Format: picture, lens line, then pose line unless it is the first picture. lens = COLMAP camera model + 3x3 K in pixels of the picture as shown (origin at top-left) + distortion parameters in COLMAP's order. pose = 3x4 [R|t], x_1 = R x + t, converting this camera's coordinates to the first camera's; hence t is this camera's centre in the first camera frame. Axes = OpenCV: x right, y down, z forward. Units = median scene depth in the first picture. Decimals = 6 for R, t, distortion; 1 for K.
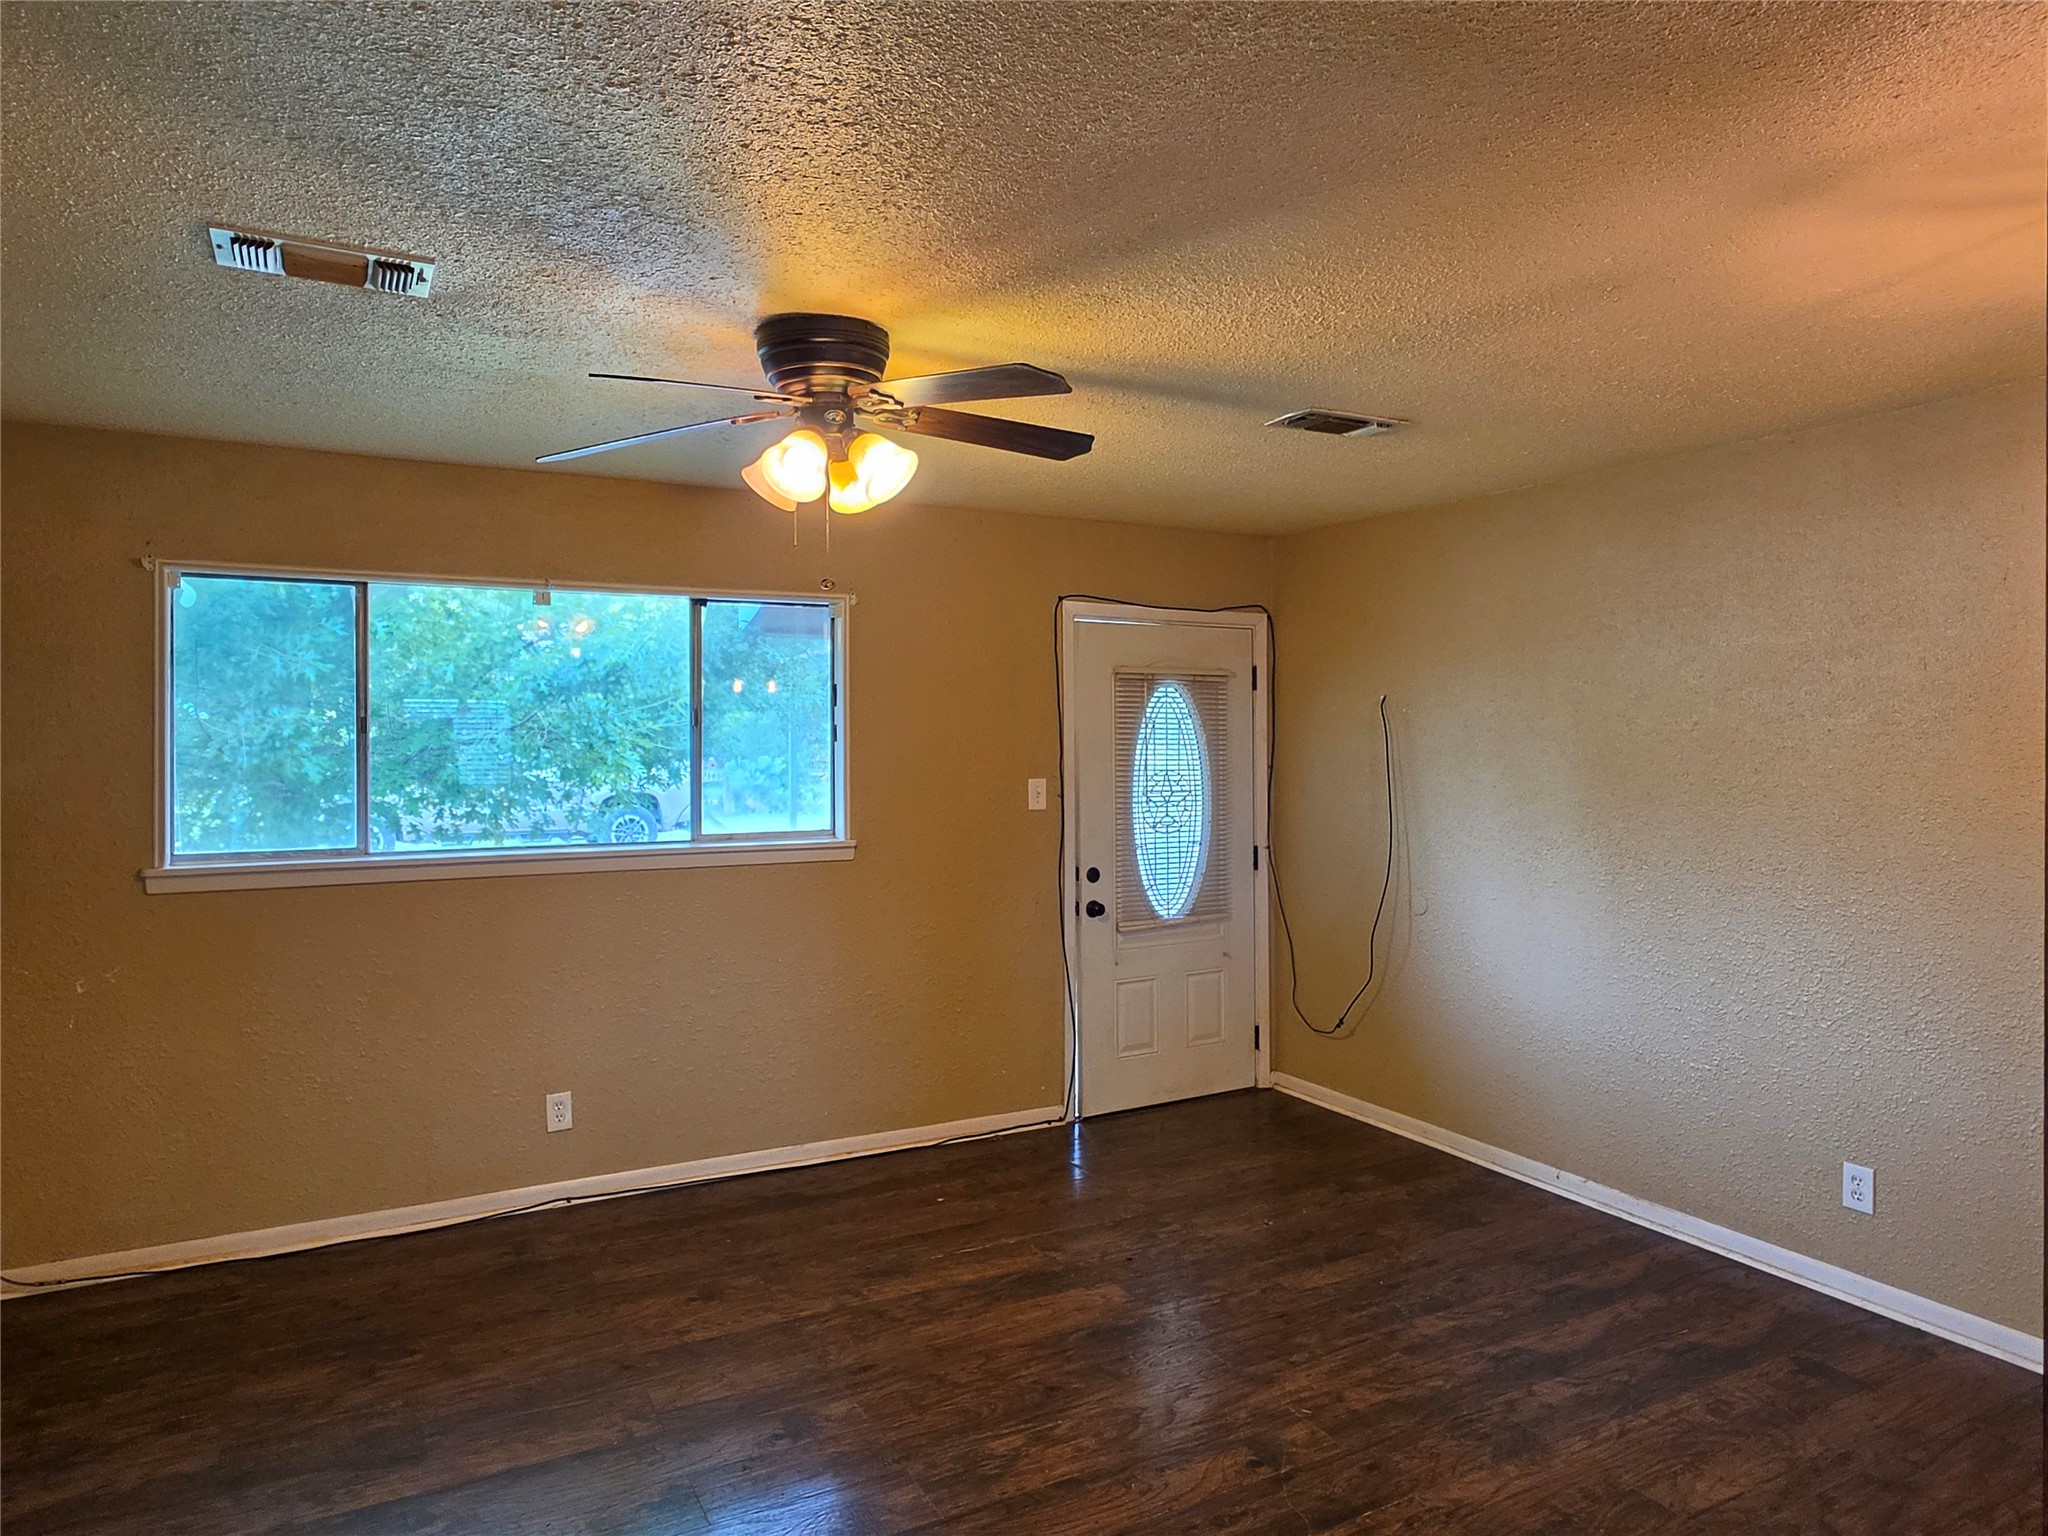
lens RADIAL K [[1217.8, 0, 1024.0], [0, 1217.8, 768.0], [0, 0, 1]] dist [0.000349, 0.000254]
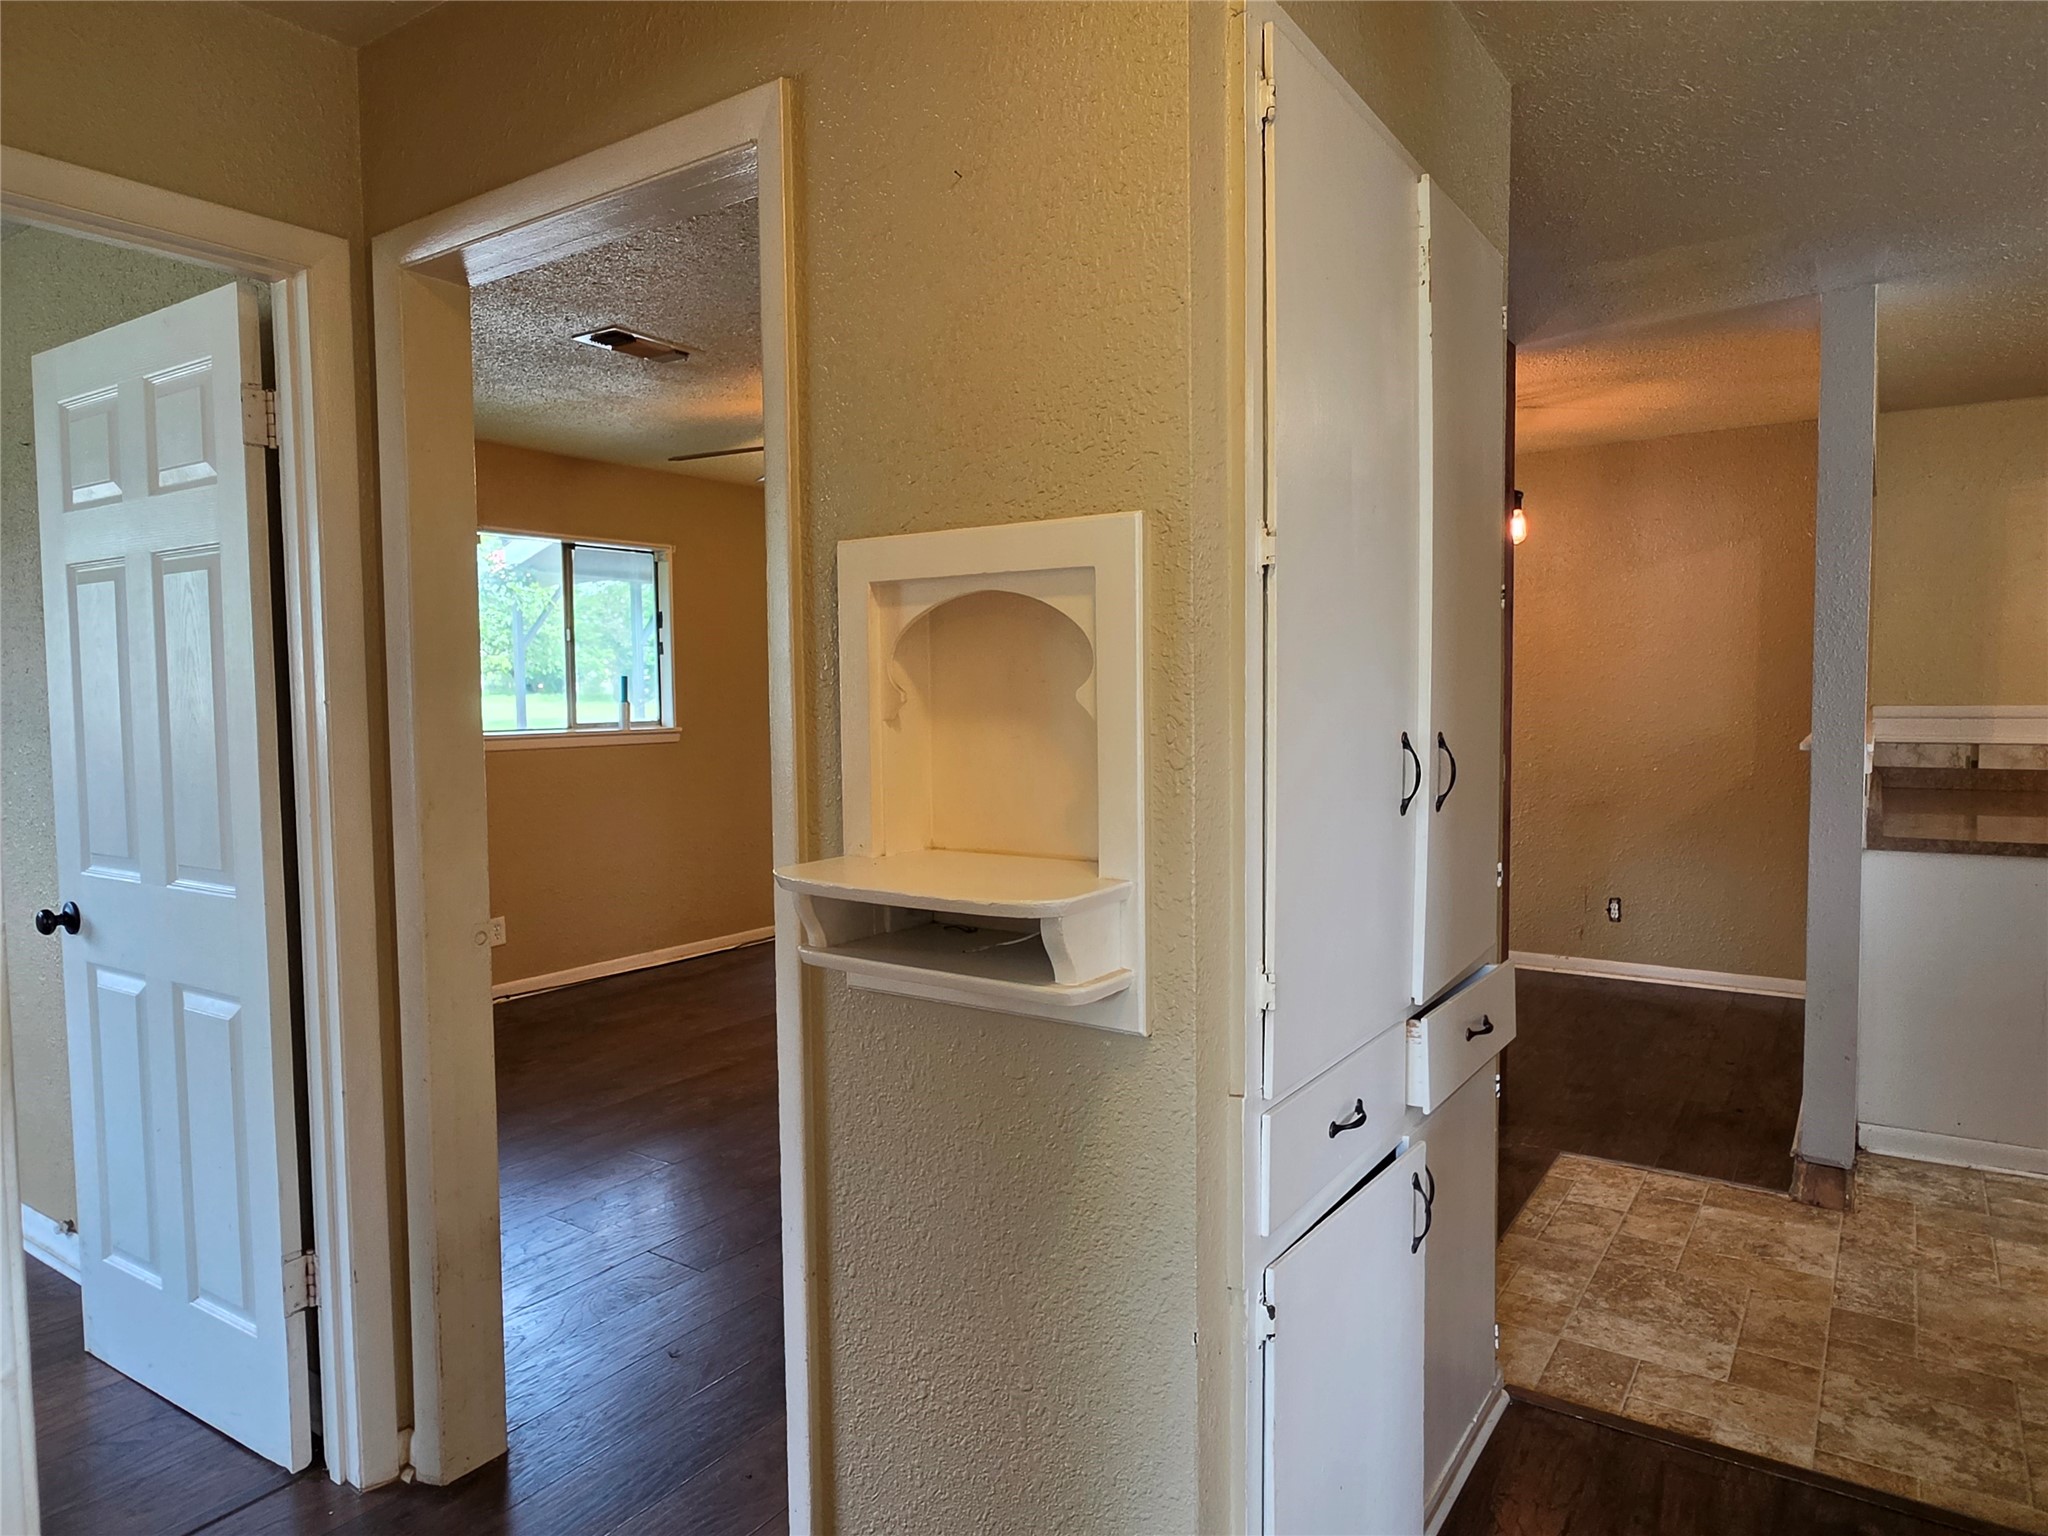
lens RADIAL K [[1285.4, 0, 1024.0], [0, 1285.4, 768.0], [0, 0, 1]] dist [0.000852, -0.000184]
pose [[0.881852, -0.029794, 0.470585, -0.485371], [0.004647, 0.998502, 0.054509, 0.028820], [-0.471504, -0.045882, 0.880670, -0.450082]]
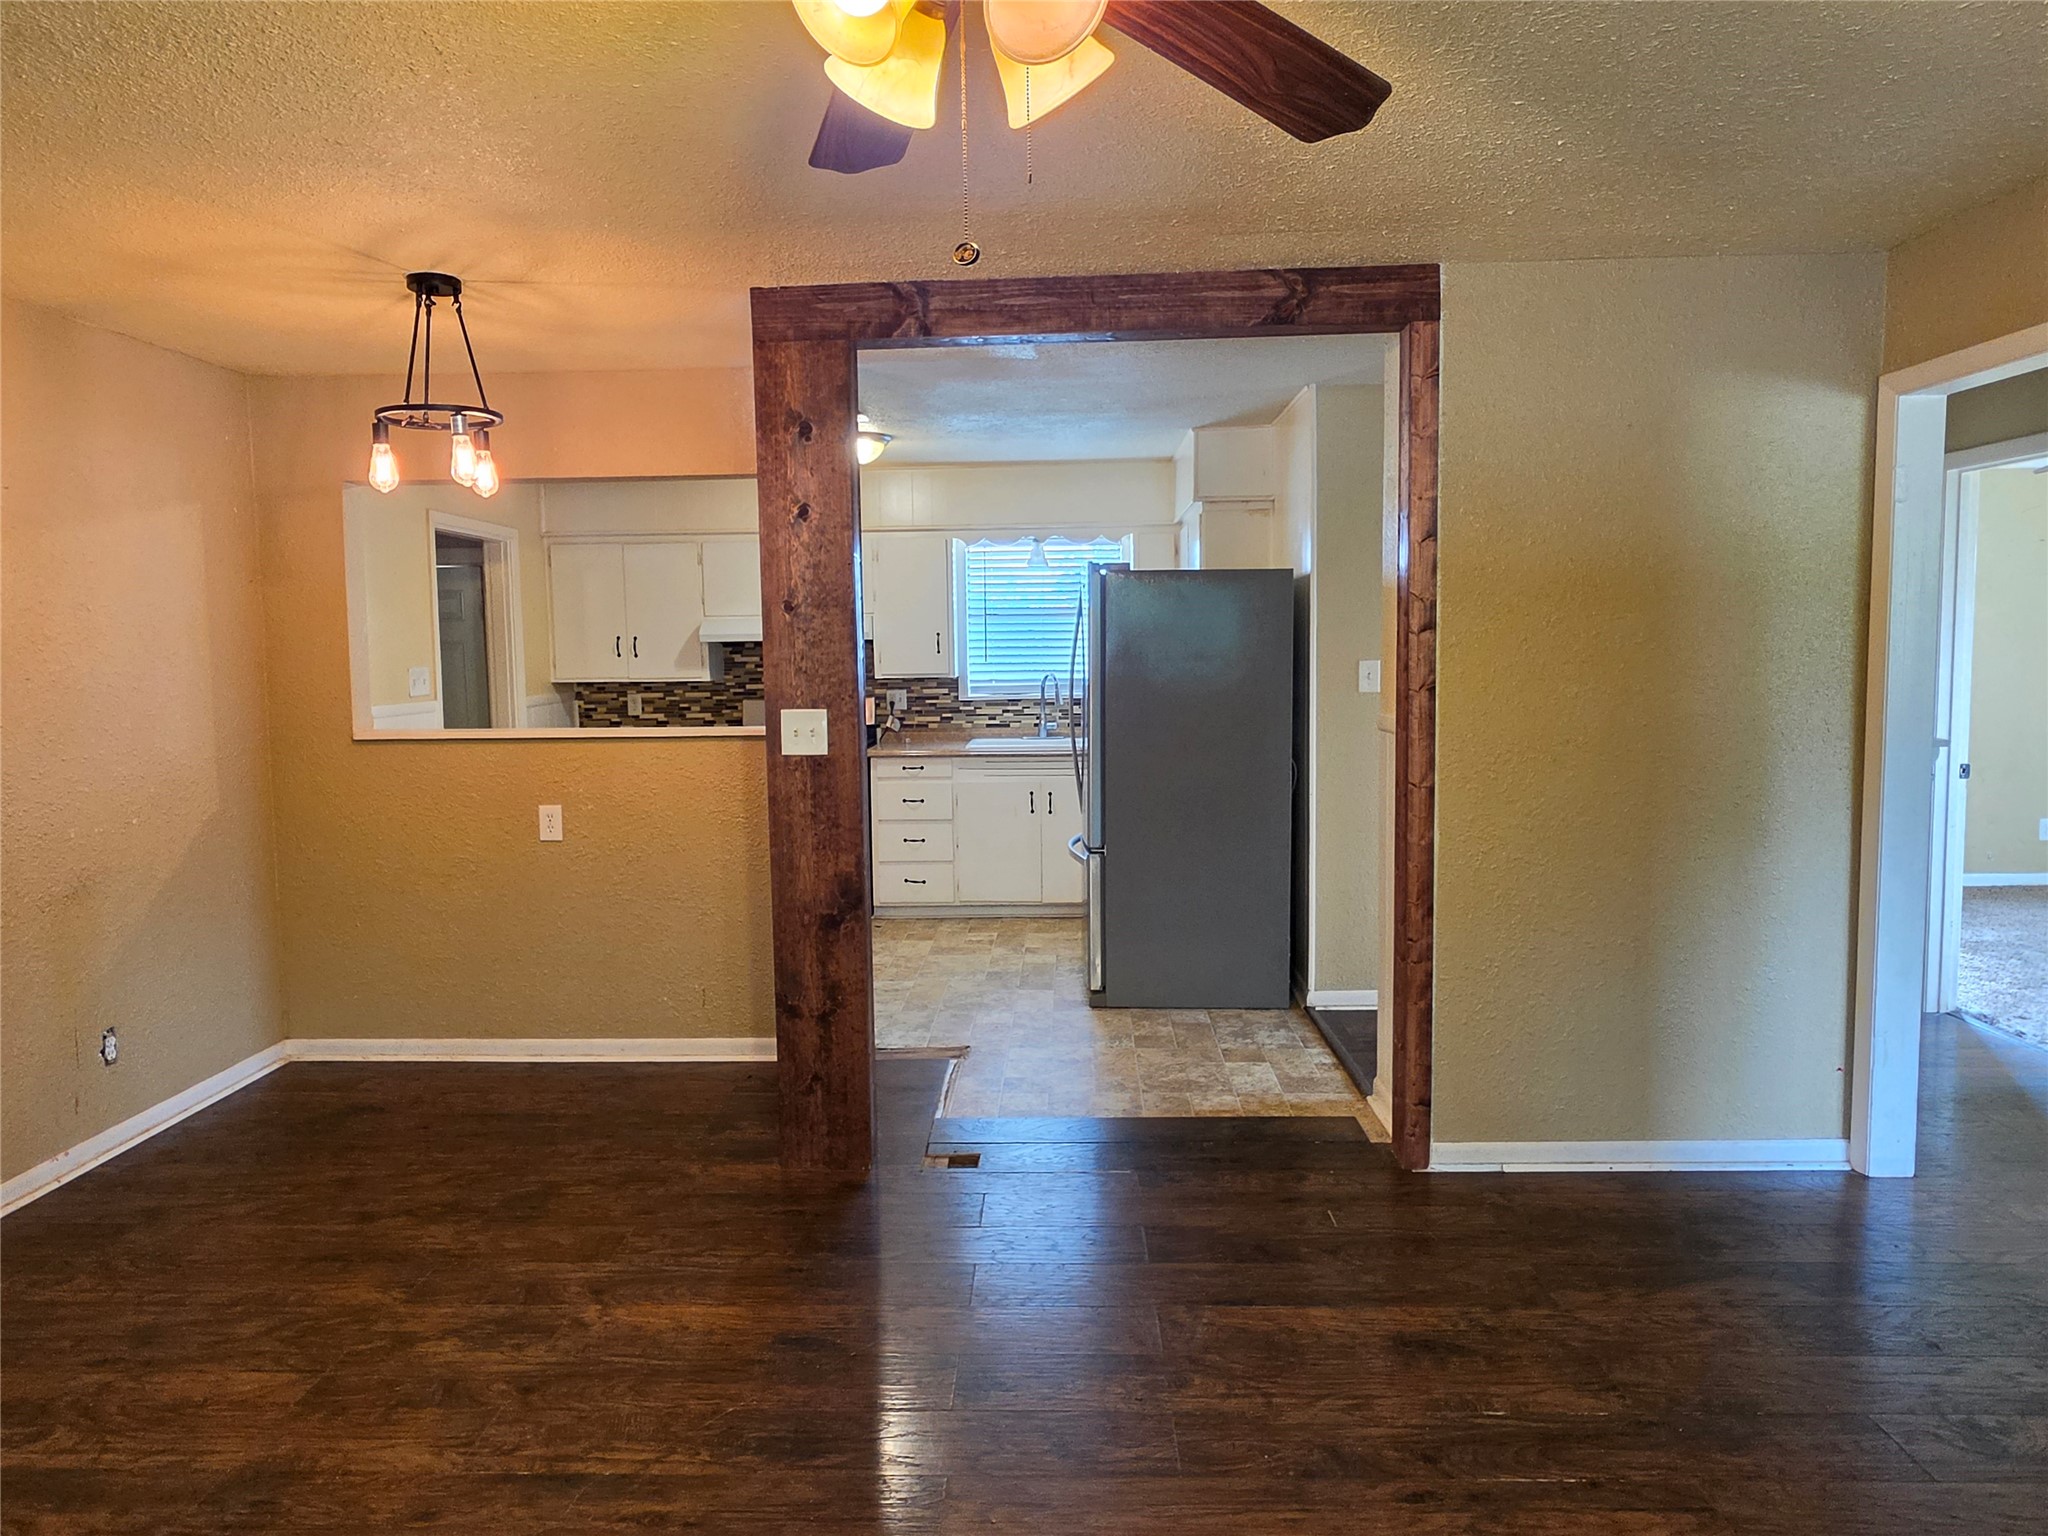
lens RADIAL K [[1285.4, 0, 1024.0], [0, 1285.4, 768.0], [0, 0, 1]] dist [0.000852, -0.000184]
pose [[-0.883341, -0.012373, 0.468567, -0.247380], [0.028493, 0.996385, 0.080027, 0.019743], [-0.467863, 0.084042, -0.879796, 0.845986]]
